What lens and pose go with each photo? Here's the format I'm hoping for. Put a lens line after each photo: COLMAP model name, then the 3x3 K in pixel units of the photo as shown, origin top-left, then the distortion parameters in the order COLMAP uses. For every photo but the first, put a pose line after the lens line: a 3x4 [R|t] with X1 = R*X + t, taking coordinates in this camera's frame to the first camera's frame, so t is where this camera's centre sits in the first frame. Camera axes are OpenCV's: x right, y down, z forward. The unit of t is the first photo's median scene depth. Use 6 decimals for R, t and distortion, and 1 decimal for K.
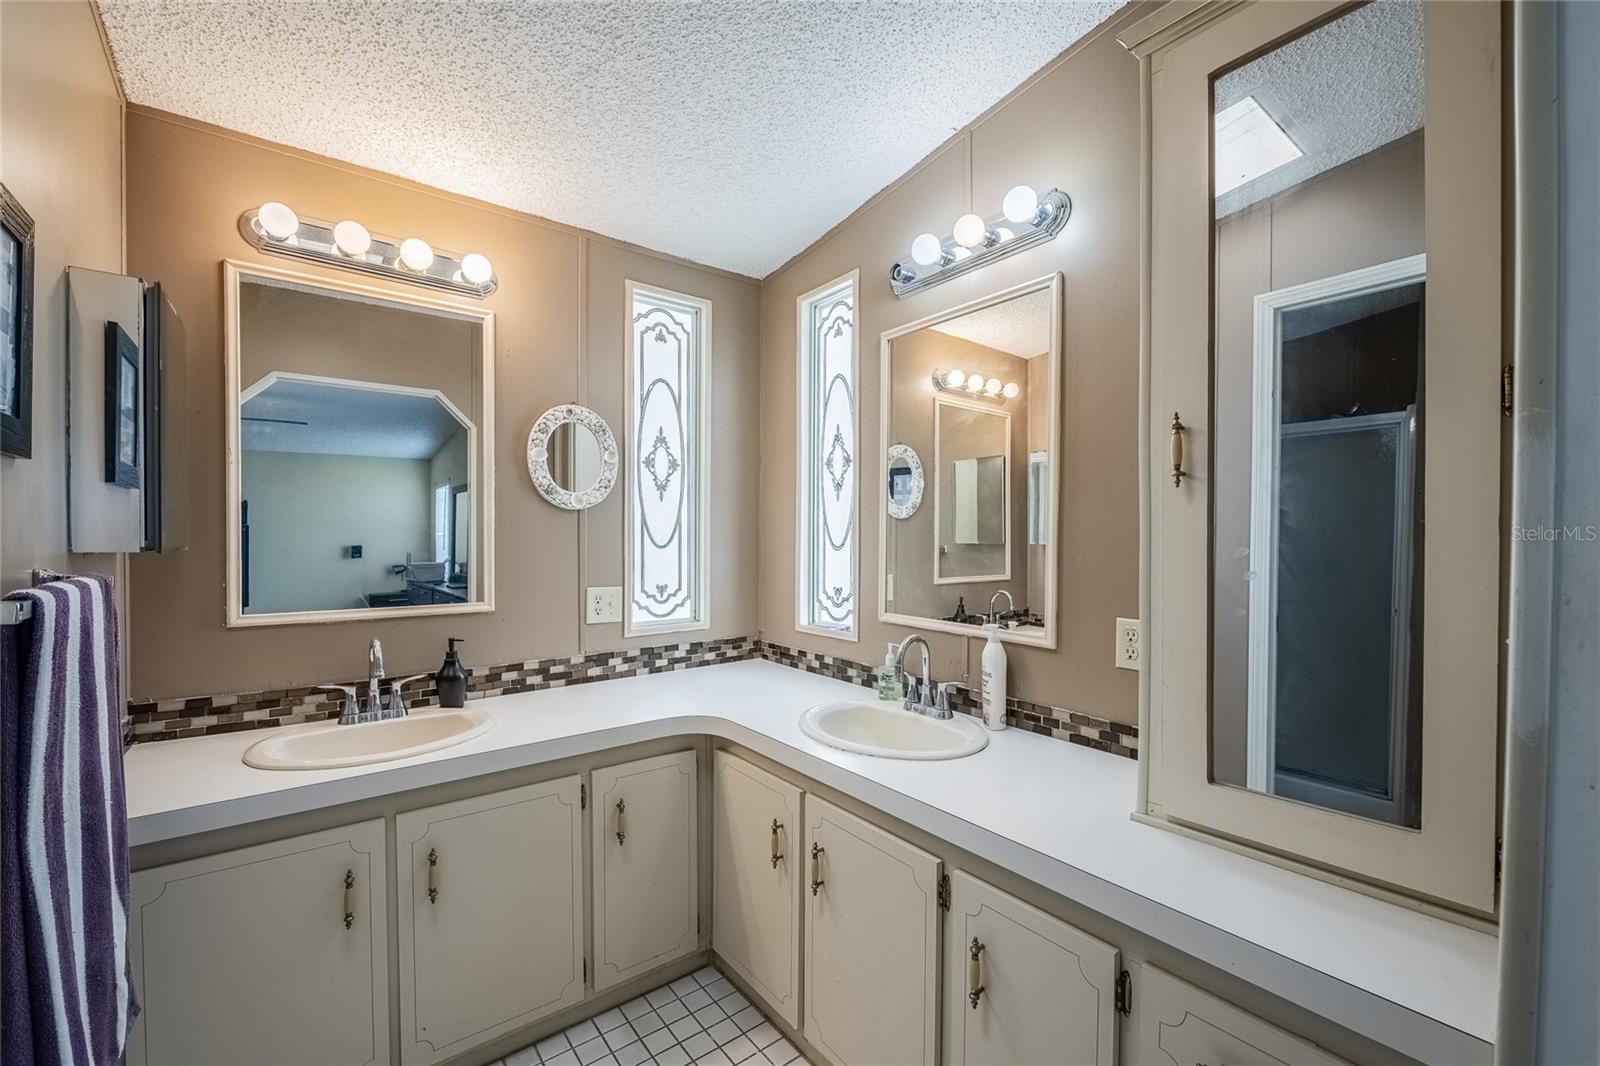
lens RADIAL K [[647.4, 0, 821.1], [0, 647.4, 550.4], [0, 0, 1]] dist [-0.012985, -0.000466]
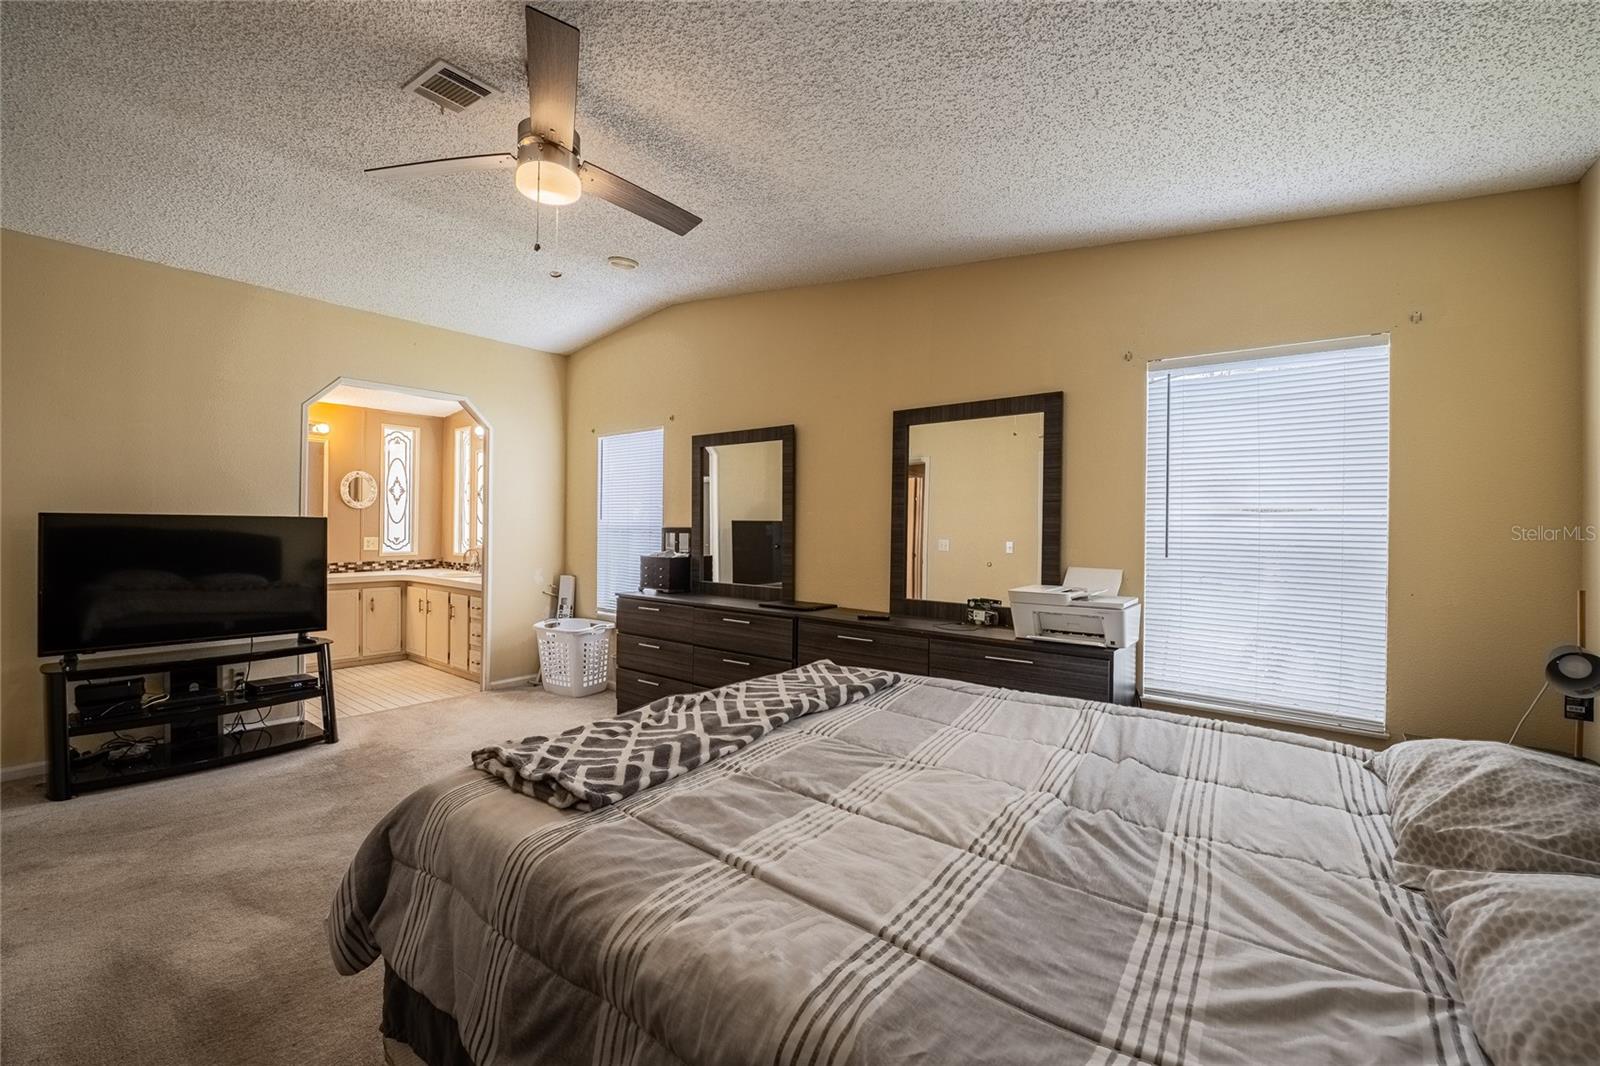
lens RADIAL K [[647.1, 0, 797.9], [0, 647.1, 526.6], [0, 0, 1]] dist [-0.009087, -0.000168]
pose [[0.974426, 0.007560, 0.224580, 0.910529], [-0.003633, 0.999833, -0.017895, 0.062023], [-0.224678, 0.016622, 0.974291, -2.312845]]
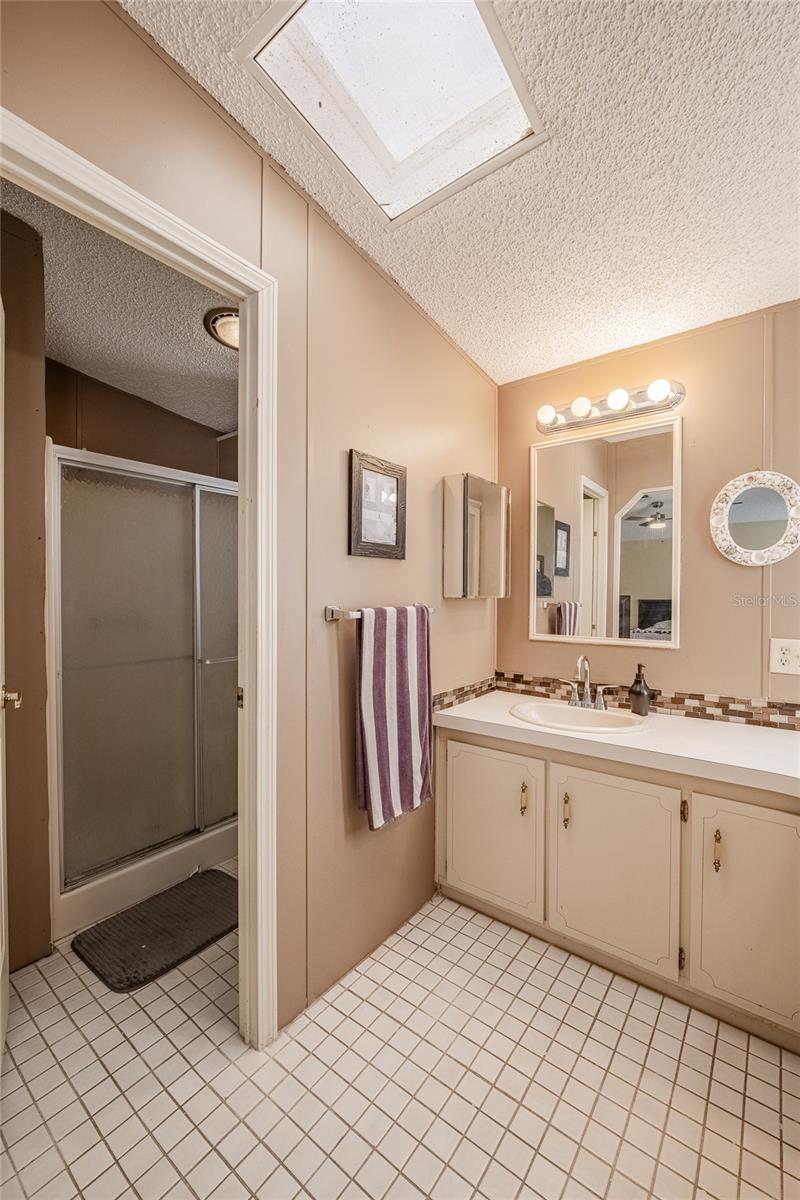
lens RADIAL K [[485.5, 0, 400.0], [0, 485.5, 600.0], [0, 0, 1]] dist [-0.012985, -0.000466]
pose [[0.226691, 0.008107, -0.973933, 0.306566], [-0.023486, 0.999720, 0.002855, 0.007260], [0.973684, 0.022226, 0.226818, 0.243718]]
